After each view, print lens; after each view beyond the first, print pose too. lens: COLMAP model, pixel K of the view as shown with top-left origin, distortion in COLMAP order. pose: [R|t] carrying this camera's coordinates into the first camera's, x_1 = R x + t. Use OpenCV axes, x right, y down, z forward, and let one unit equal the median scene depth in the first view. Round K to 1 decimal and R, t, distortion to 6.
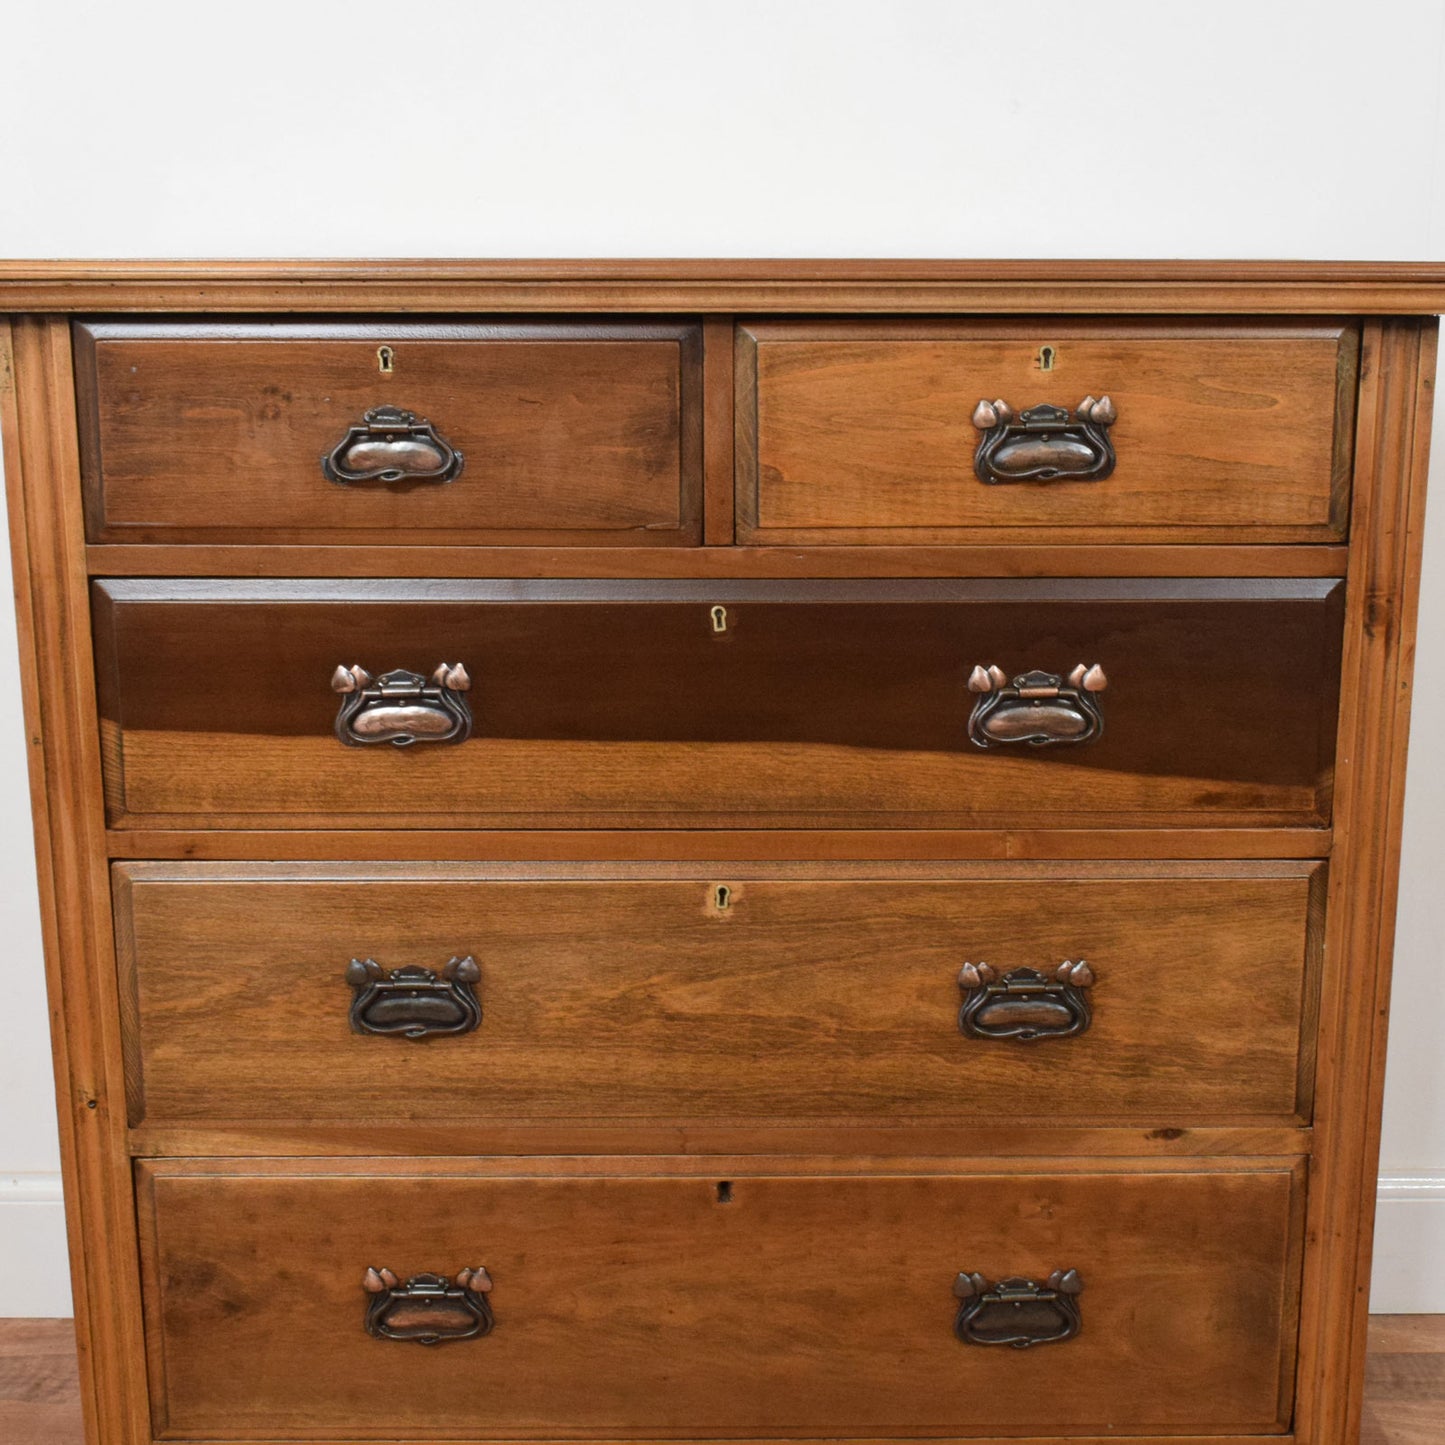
lens RADIAL K [[2155.5, 0, 743.0], [0, 2155.5, 721.7], [0, 0, 1]] dist [-0.027491, 0.004672]
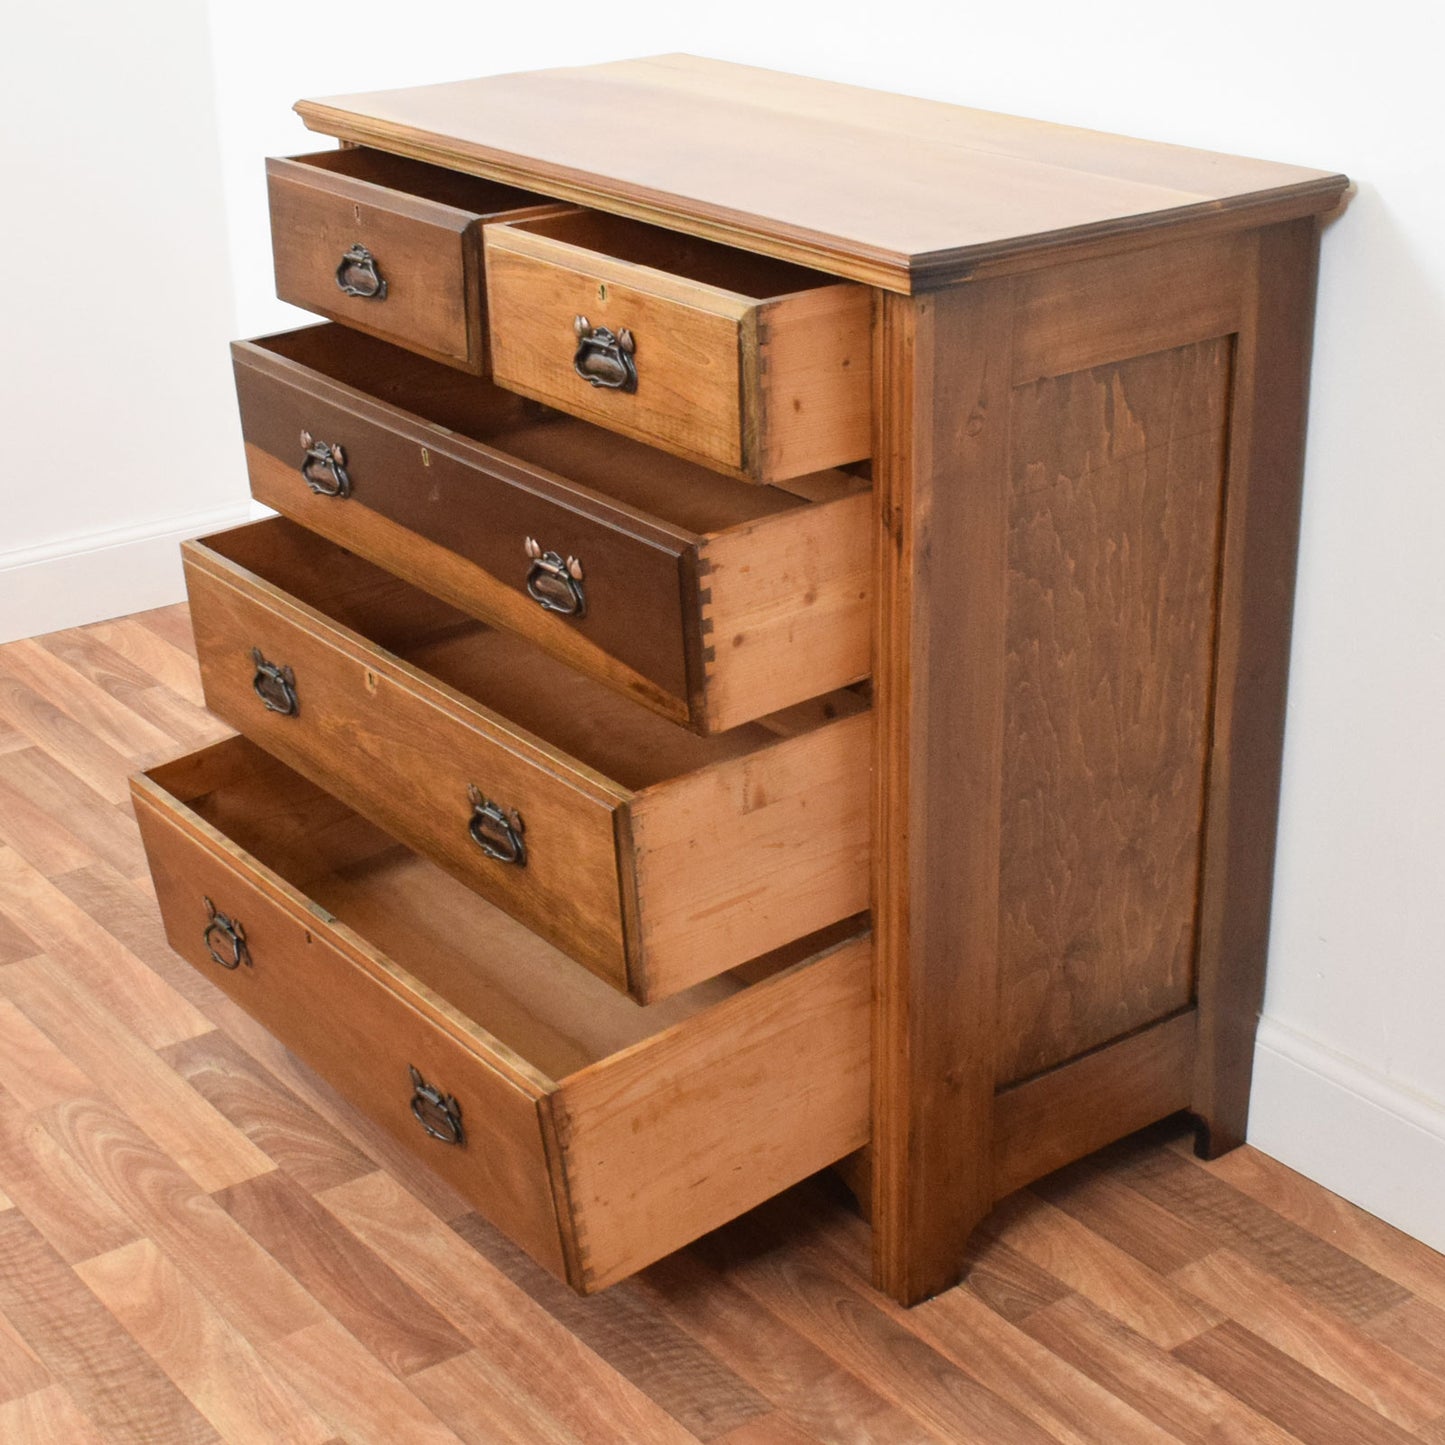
lens RADIAL K [[2595.4, 0, 650.8], [0, 2595.4, 782.9], [0, 0, 1]] dist [-0.015864, -0.026416]
pose [[0.568247, 0.319179, -0.758432, 1.349874], [-0.154473, 0.946697, 0.282671, -0.295988], [0.808228, -0.043470, 0.587262, 0.008650]]
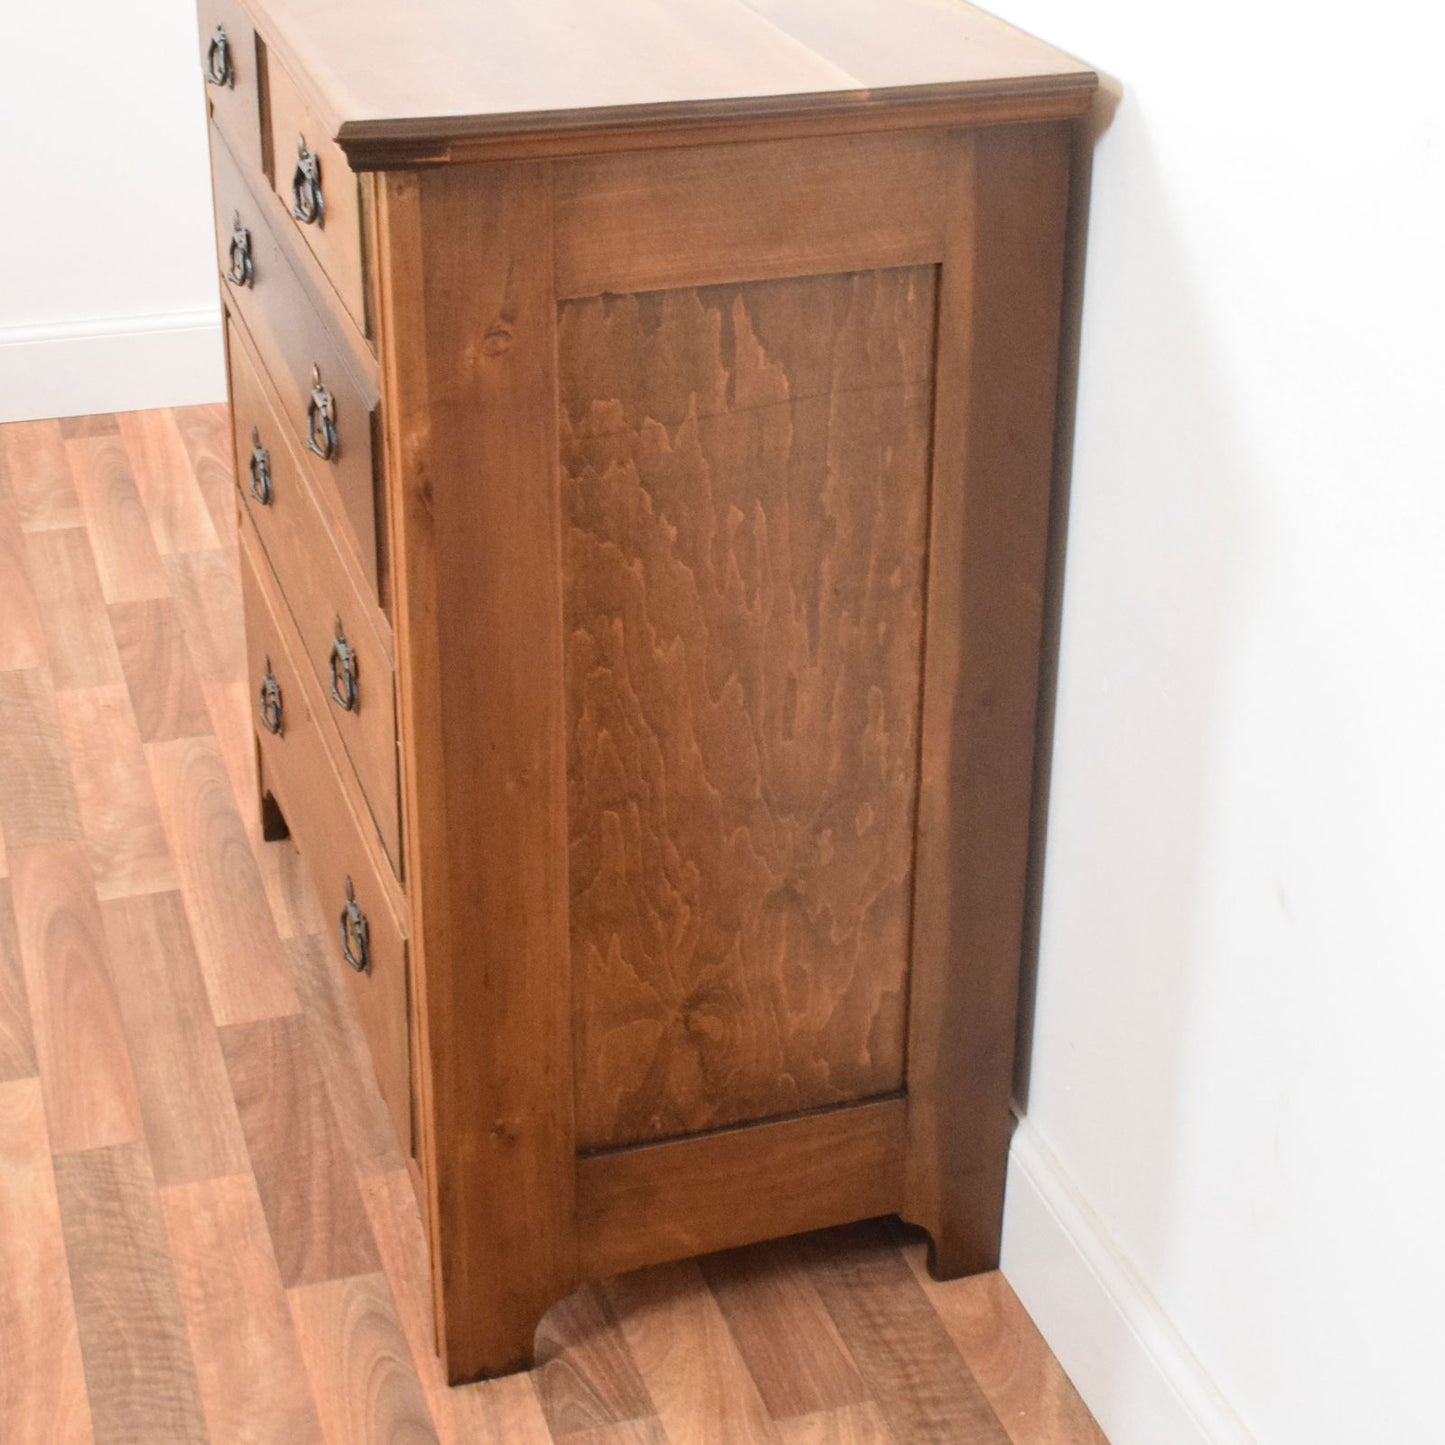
lens RADIAL K [[2689.5, 0, 700.4], [0, 2689.5, 655.9], [0, 0, 1]] dist [0.002112, -0.163894]
pose [[0.285346, 0.417803, -0.862565, 1.392524], [-0.215822, 0.904878, 0.366902, -0.430597], [0.933809, 0.081466, 0.348374, 0.689121]]
